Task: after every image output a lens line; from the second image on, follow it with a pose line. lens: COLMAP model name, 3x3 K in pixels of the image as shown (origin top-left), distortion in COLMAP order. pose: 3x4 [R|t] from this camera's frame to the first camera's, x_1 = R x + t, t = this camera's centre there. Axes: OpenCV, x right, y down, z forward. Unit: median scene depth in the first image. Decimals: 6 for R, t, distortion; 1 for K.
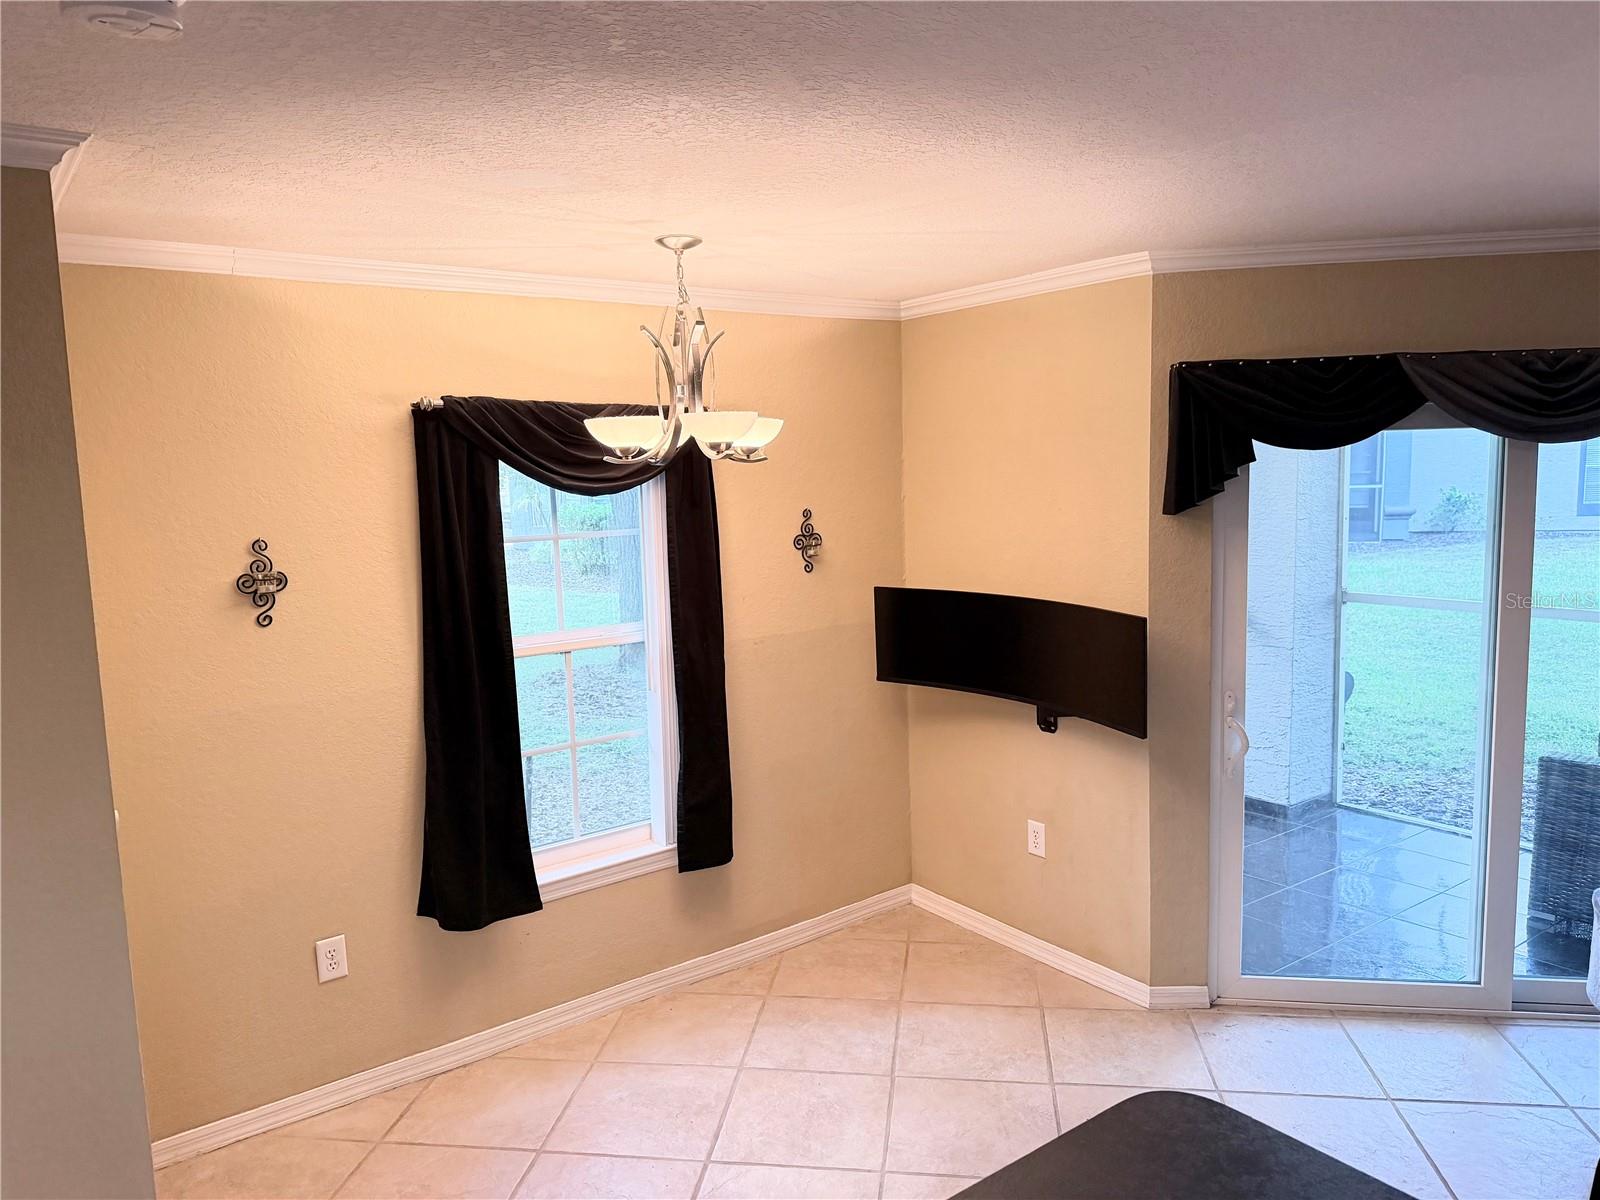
lens RADIAL K [[1116.5, 0, 800.0], [0, 1116.5, 600.0], [0, 0, 1]] dist [0.102820, -0.141167]
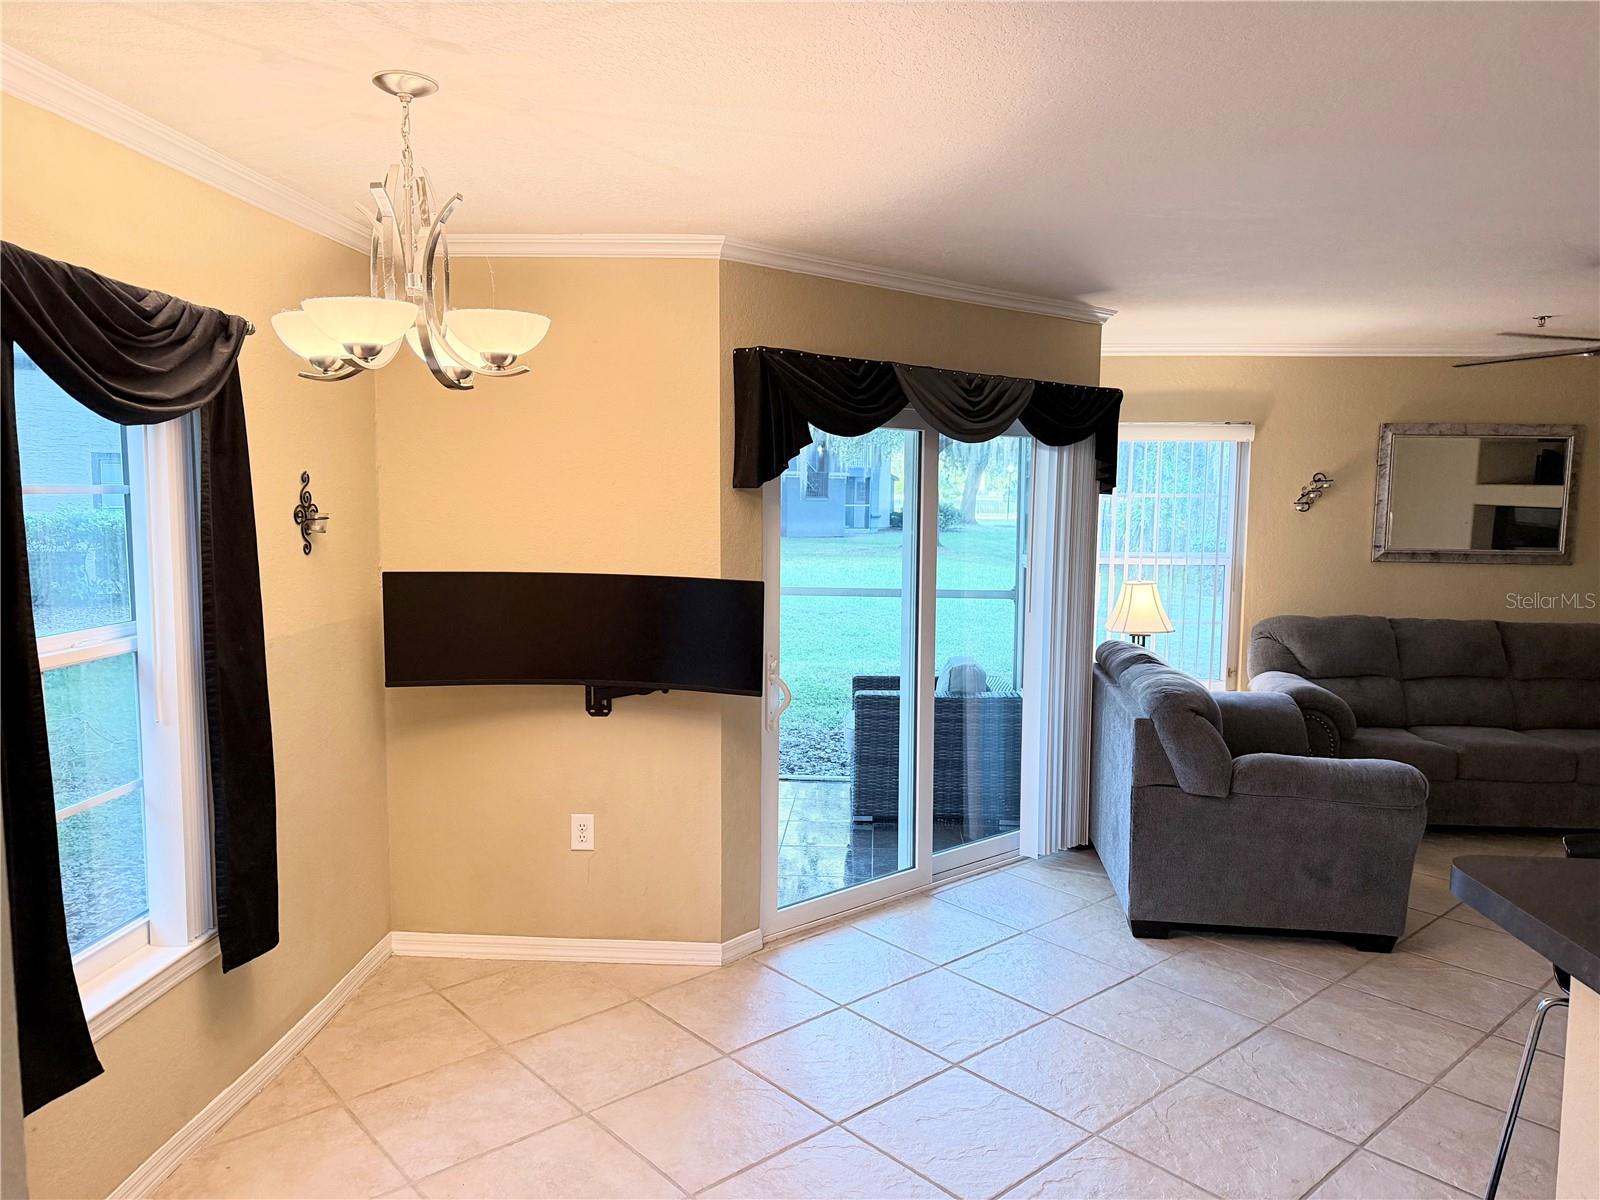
lens RADIAL K [[1116.5, 0, 800.0], [0, 1116.5, 600.0], [0, 0, 1]] dist [0.102820, -0.141167]
pose [[0.649456, -0.036439, 0.759526, -0.442120], [0.062905, 0.998002, -0.005909, 0.039528], [-0.757793, 0.051616, 0.650450, 0.273901]]
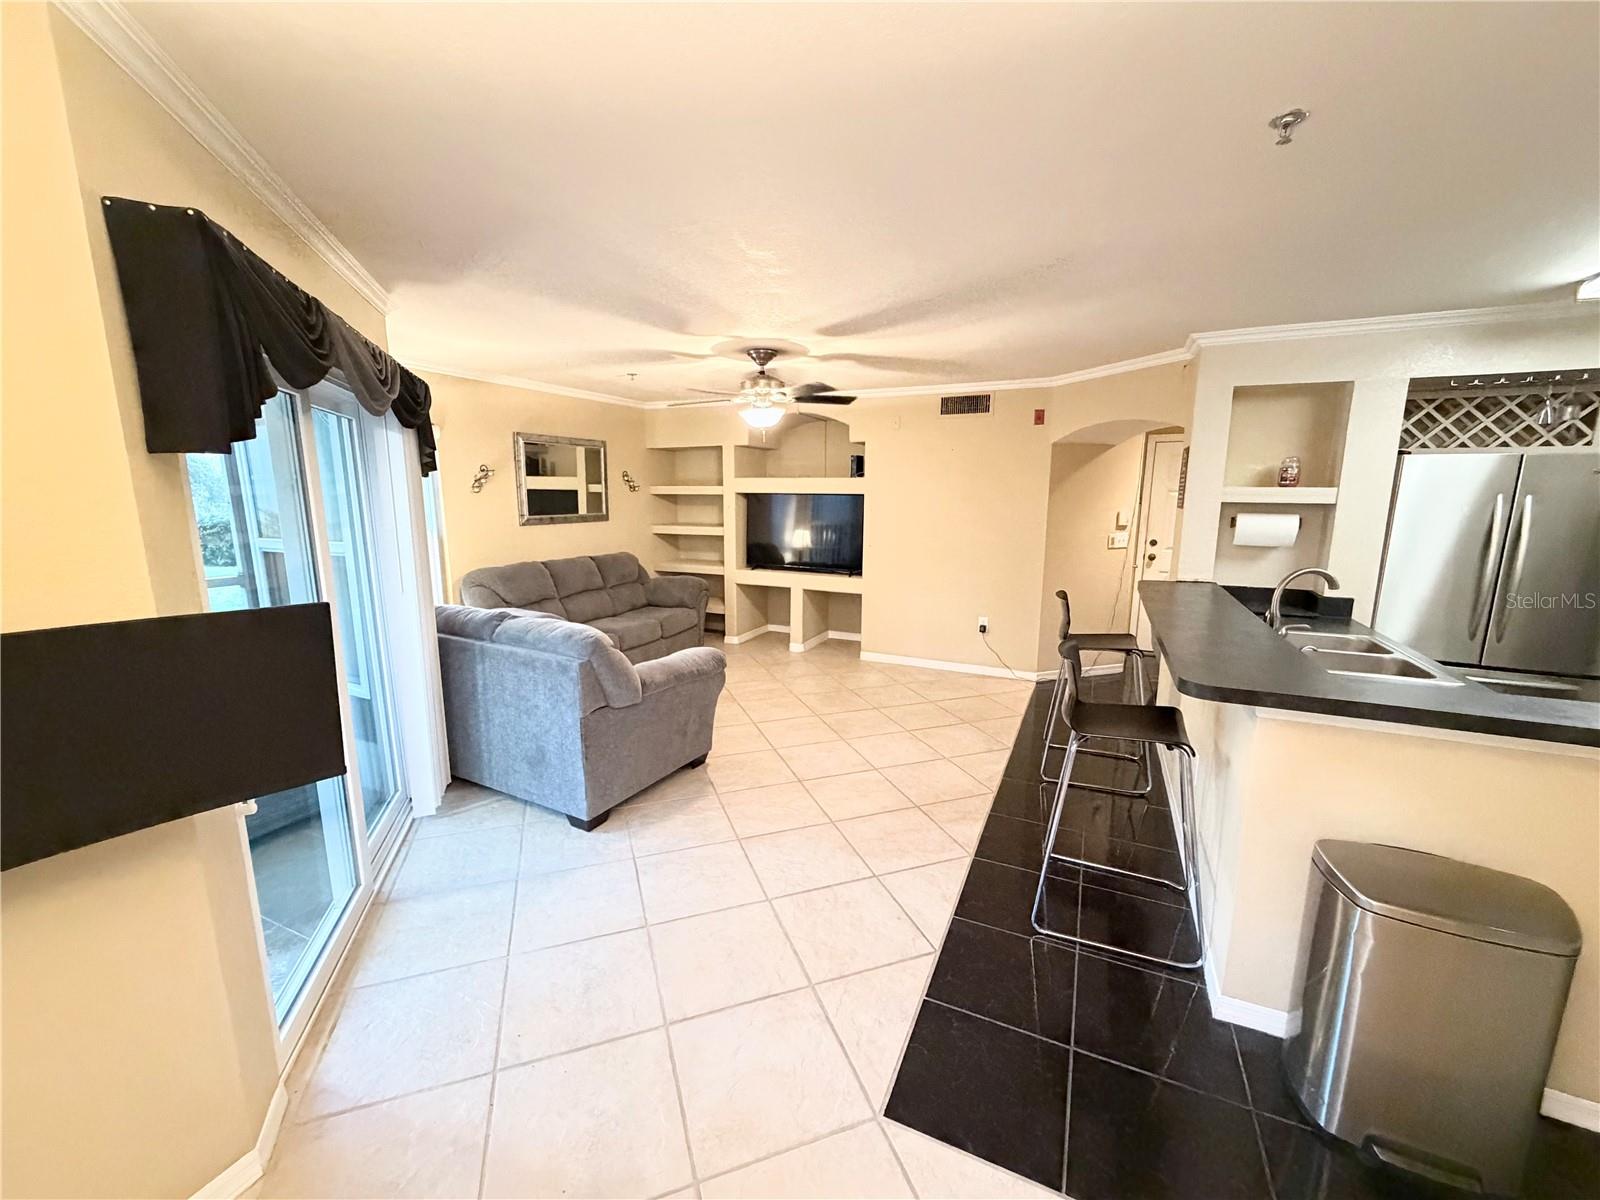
lens RADIAL K [[637.0, 0, 796.0], [0, 637.0, 602.5], [0, 0, 1]] dist [0.001008, 0.000709]
pose [[-0.466229, -0.127082, 0.875489, -0.152616], [0.116379, 0.972217, 0.203099, -0.027379], [-0.876976, 0.196580, -0.438486, 0.868290]]
